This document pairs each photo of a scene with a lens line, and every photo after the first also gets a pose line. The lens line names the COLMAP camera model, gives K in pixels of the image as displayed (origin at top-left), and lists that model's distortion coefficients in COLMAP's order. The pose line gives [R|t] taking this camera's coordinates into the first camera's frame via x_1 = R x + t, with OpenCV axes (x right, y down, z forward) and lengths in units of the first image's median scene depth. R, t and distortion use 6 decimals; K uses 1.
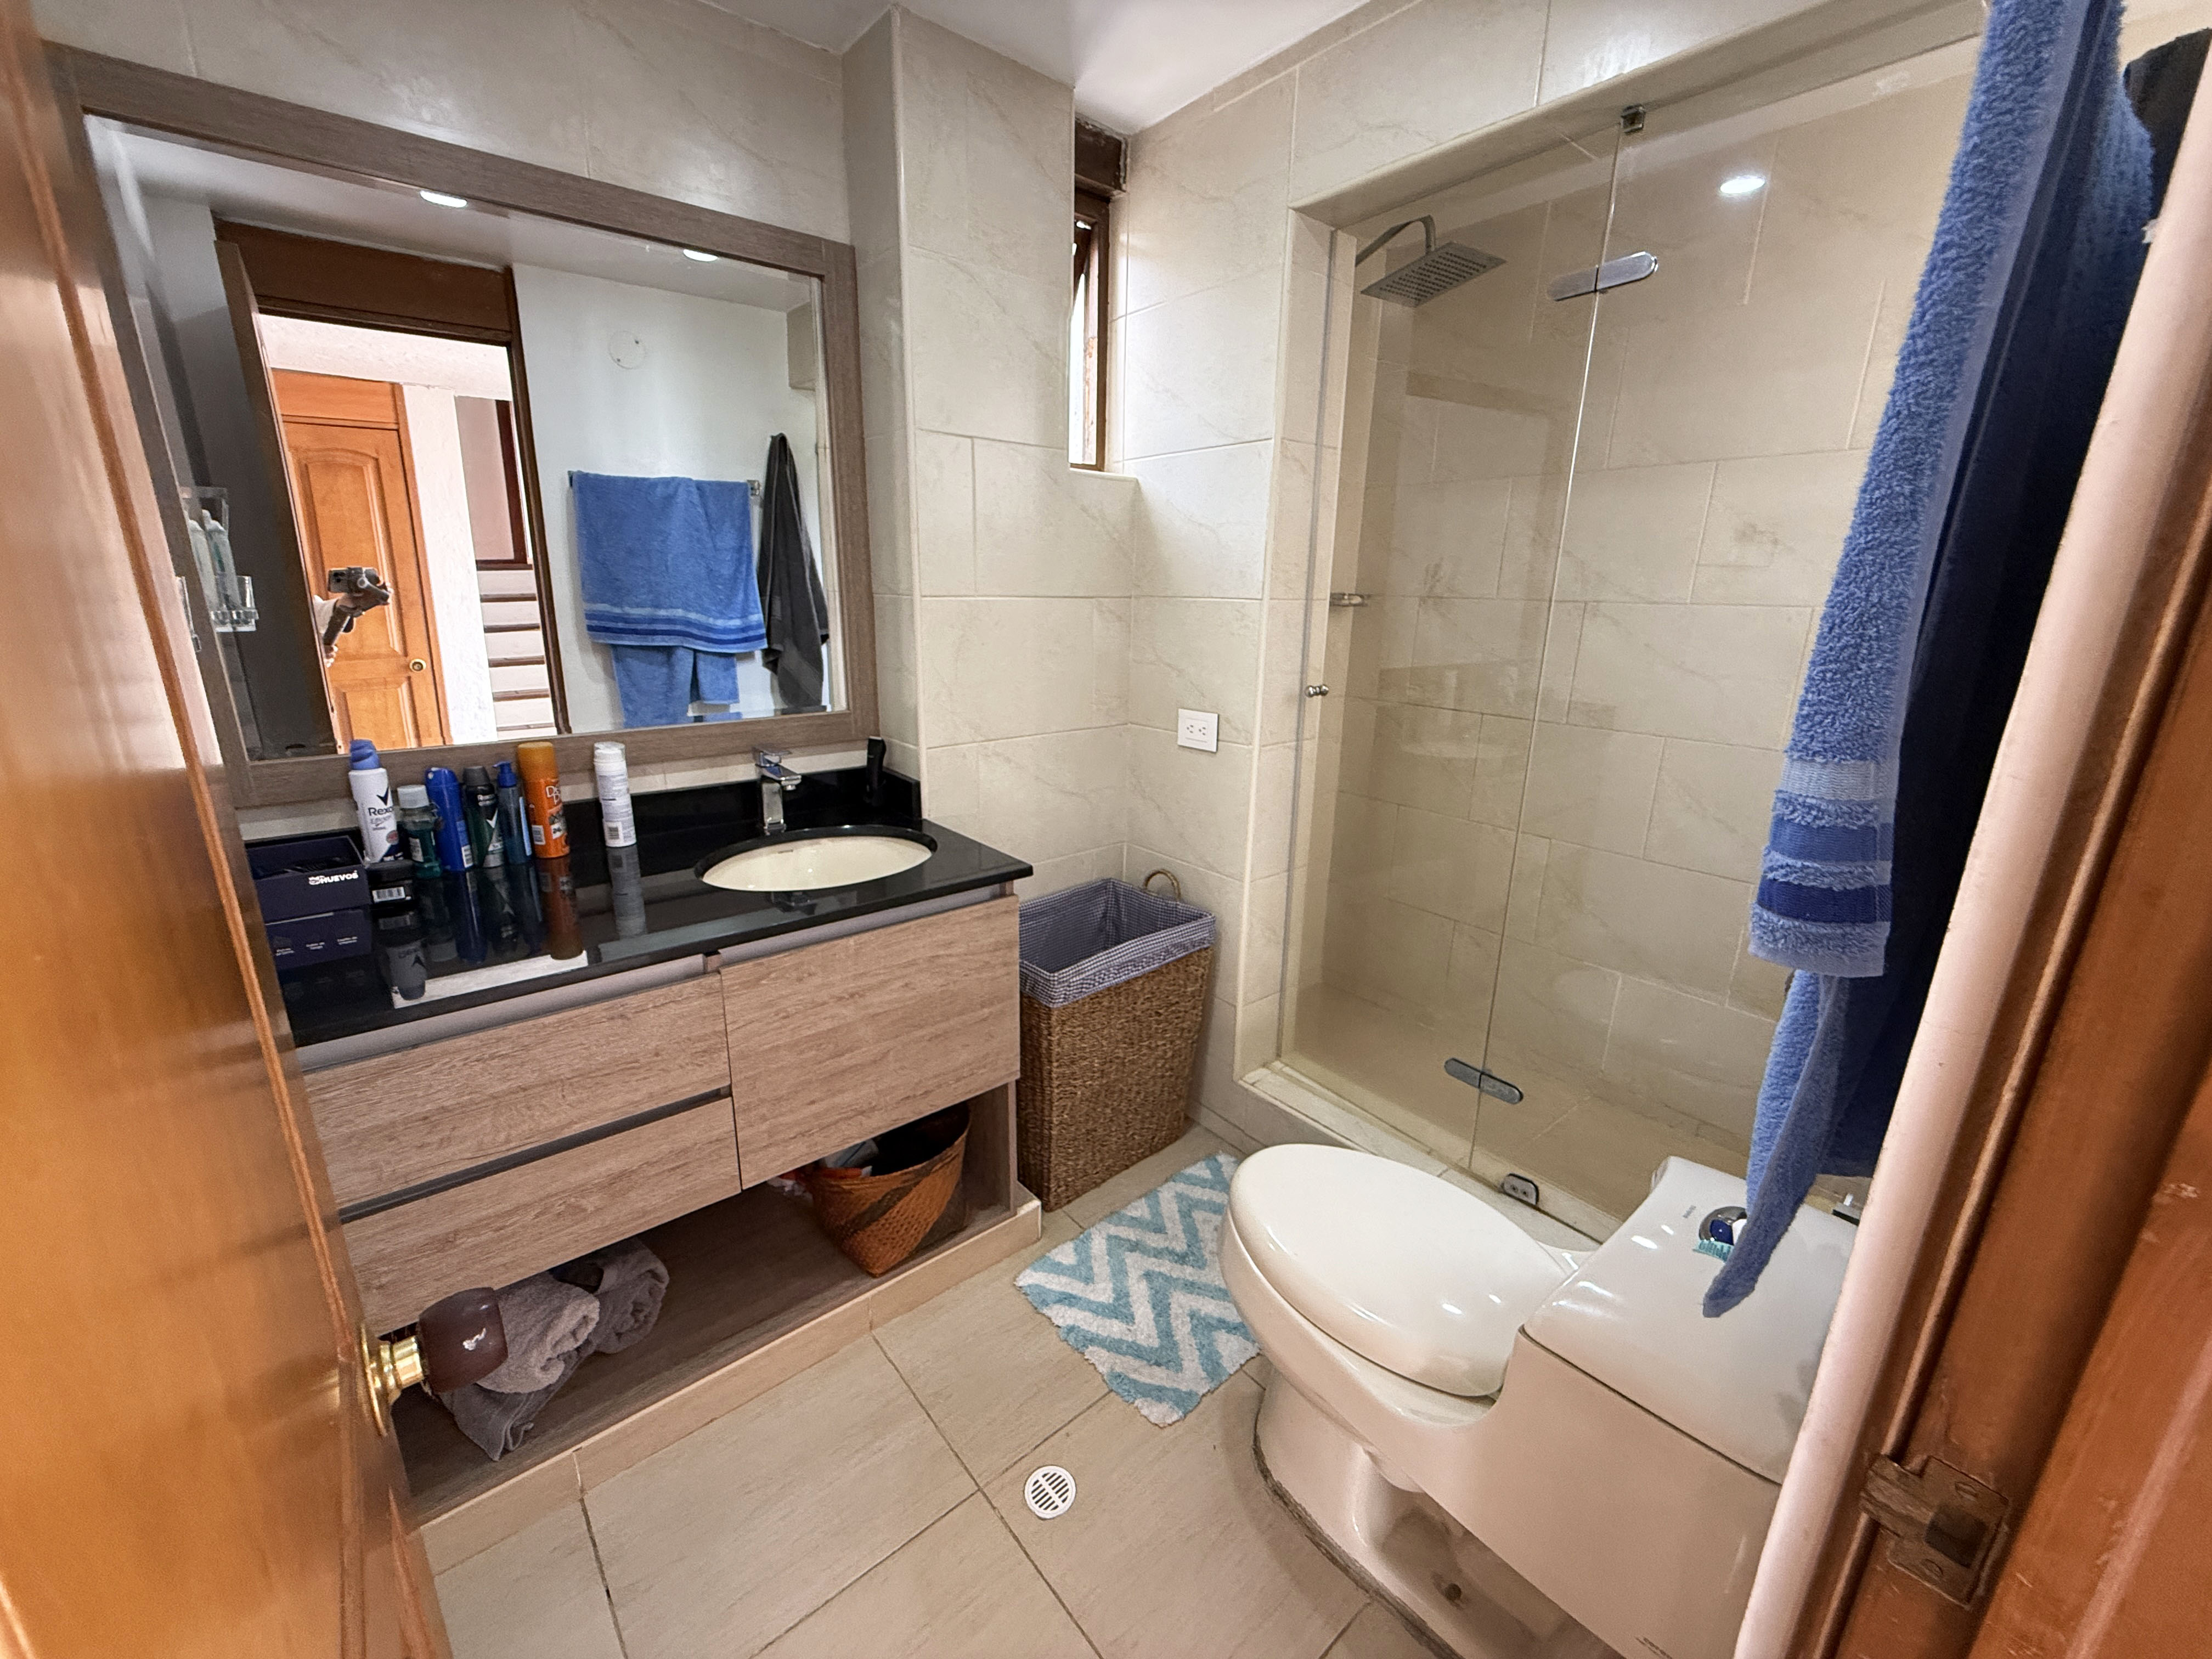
lens RADIAL K [[887.4, 0, 1100.5], [0, 887.4, 832.3], [0, 0, 1]] dist [0.002850, -0.000101]
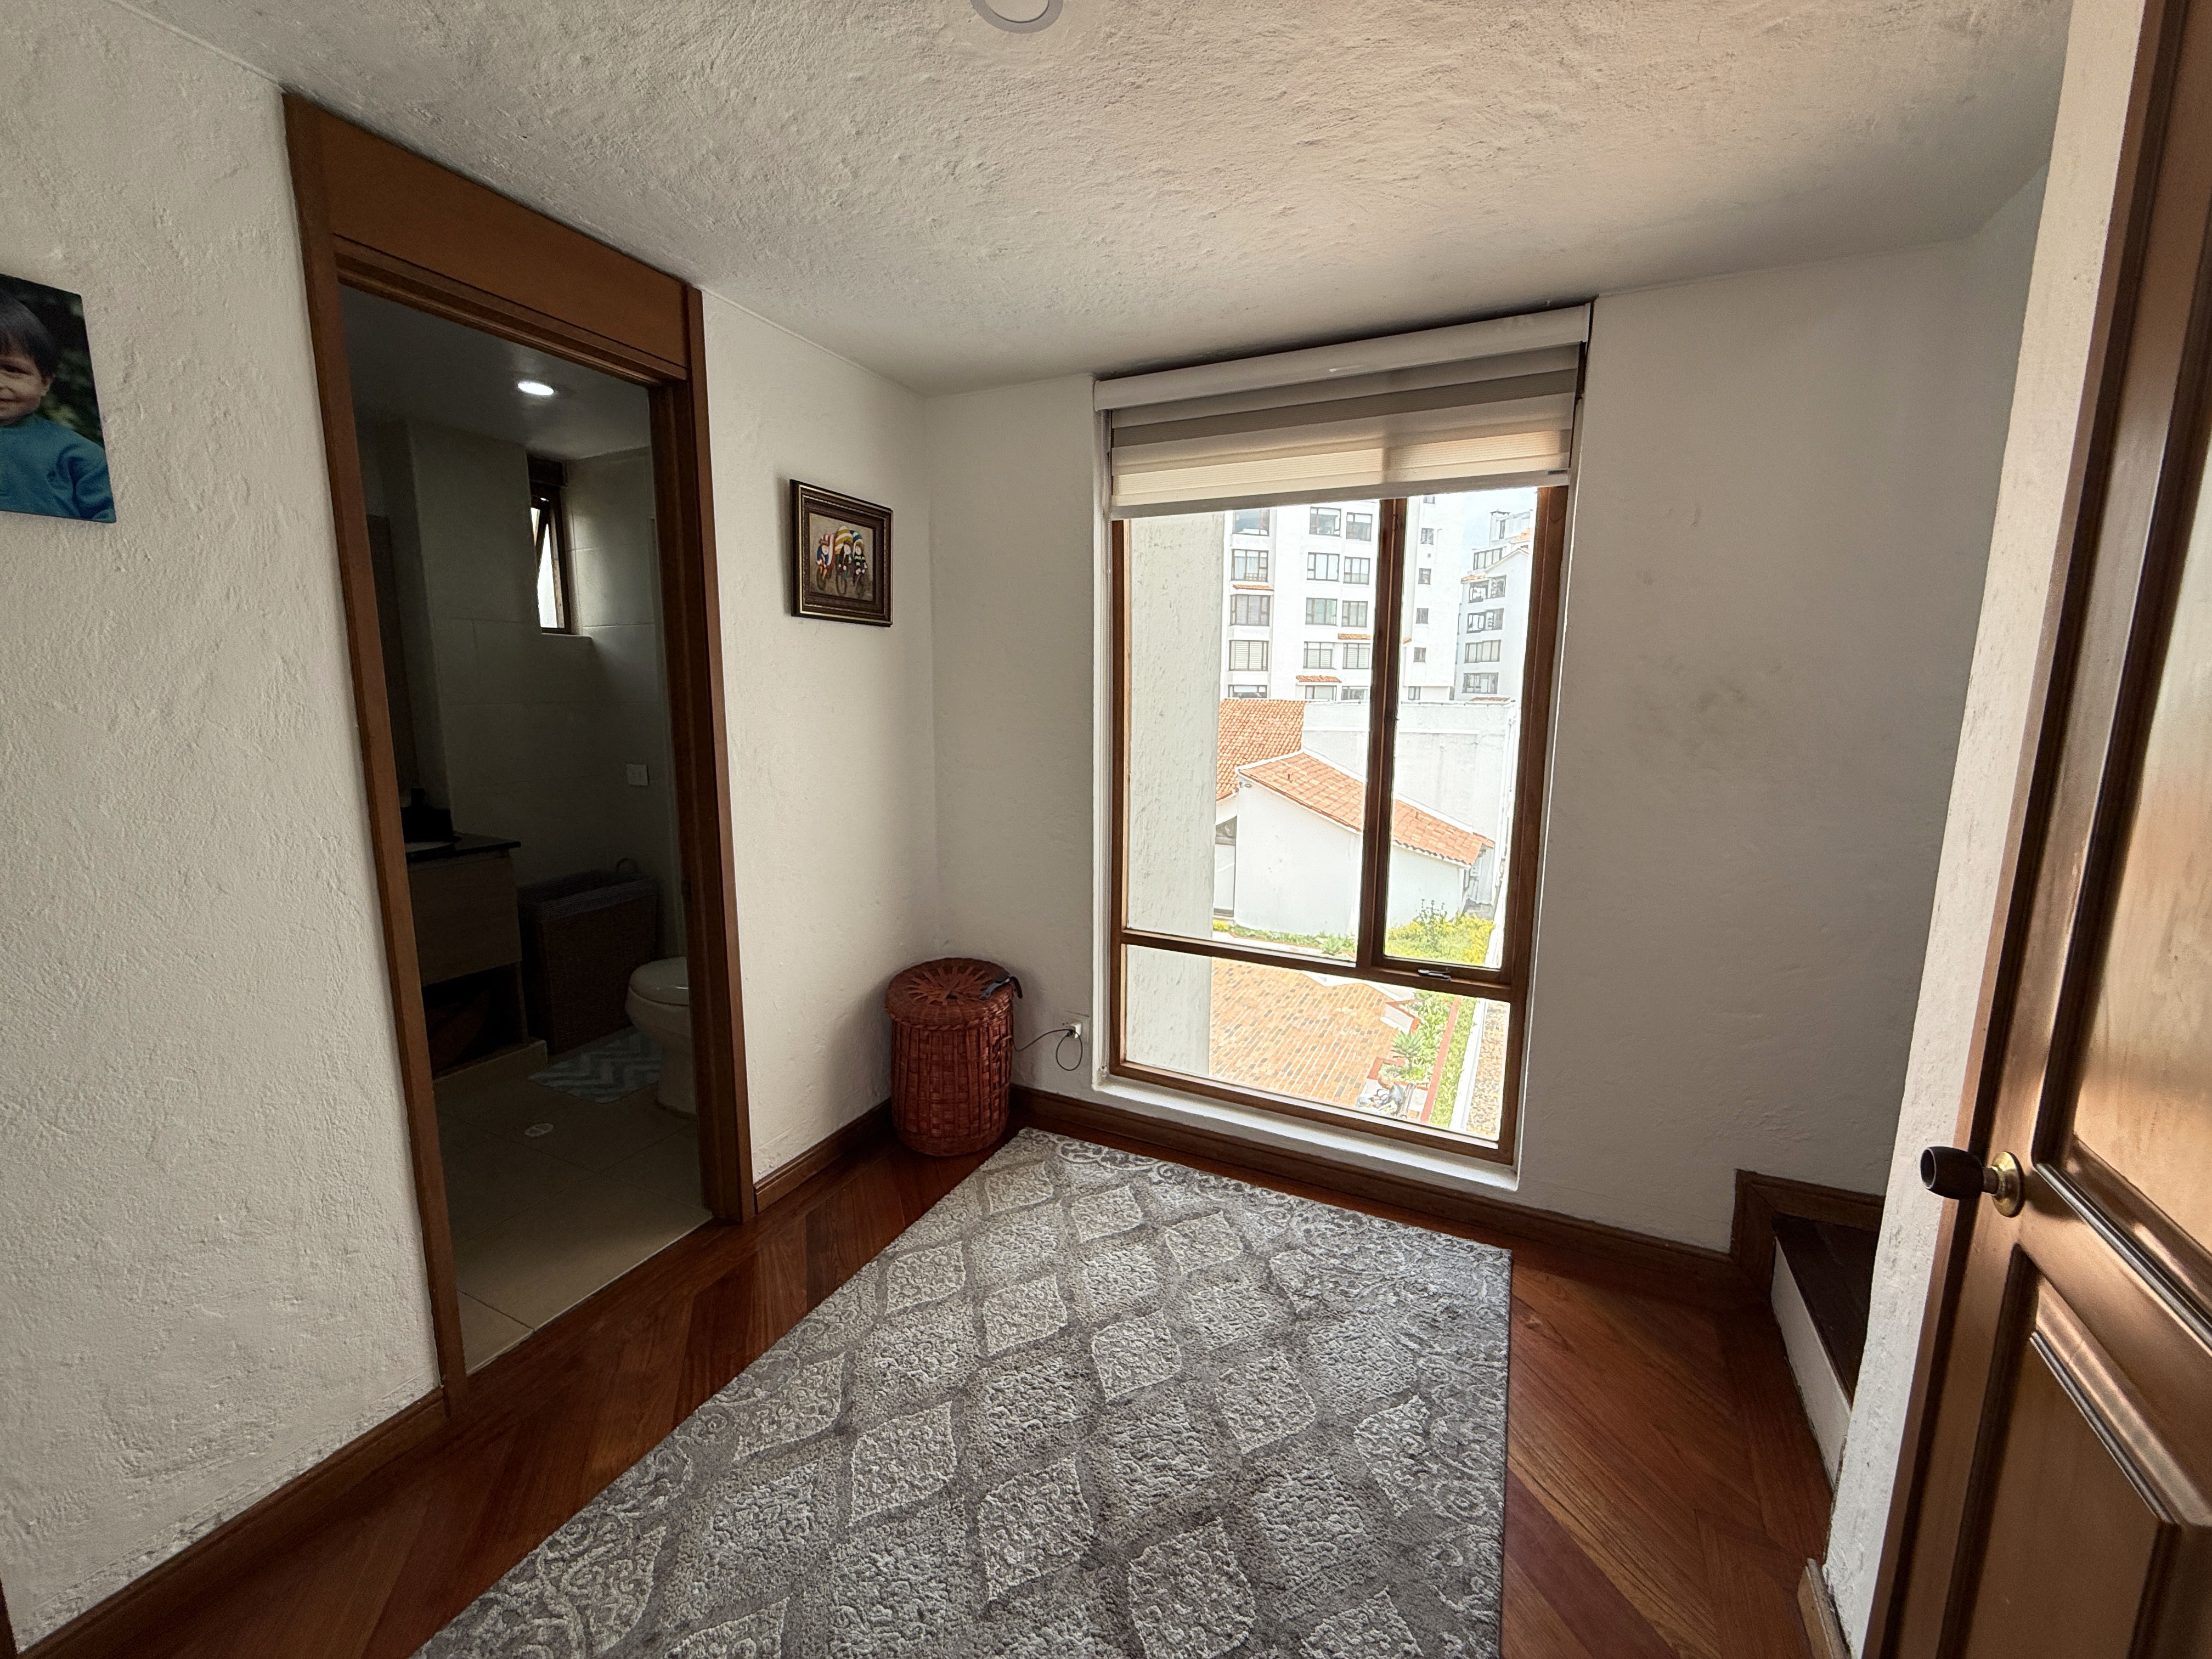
lens RADIAL K [[887.4, 0, 1100.5], [0, 887.4, 832.3], [0, 0, 1]] dist [0.002850, -0.000101]
pose [[0.913438, -0.074165, 0.400164, 0.266716], [0.116332, 0.989812, -0.082098, 0.285453], [-0.389998, 0.121543, 0.912759, -1.101178]]
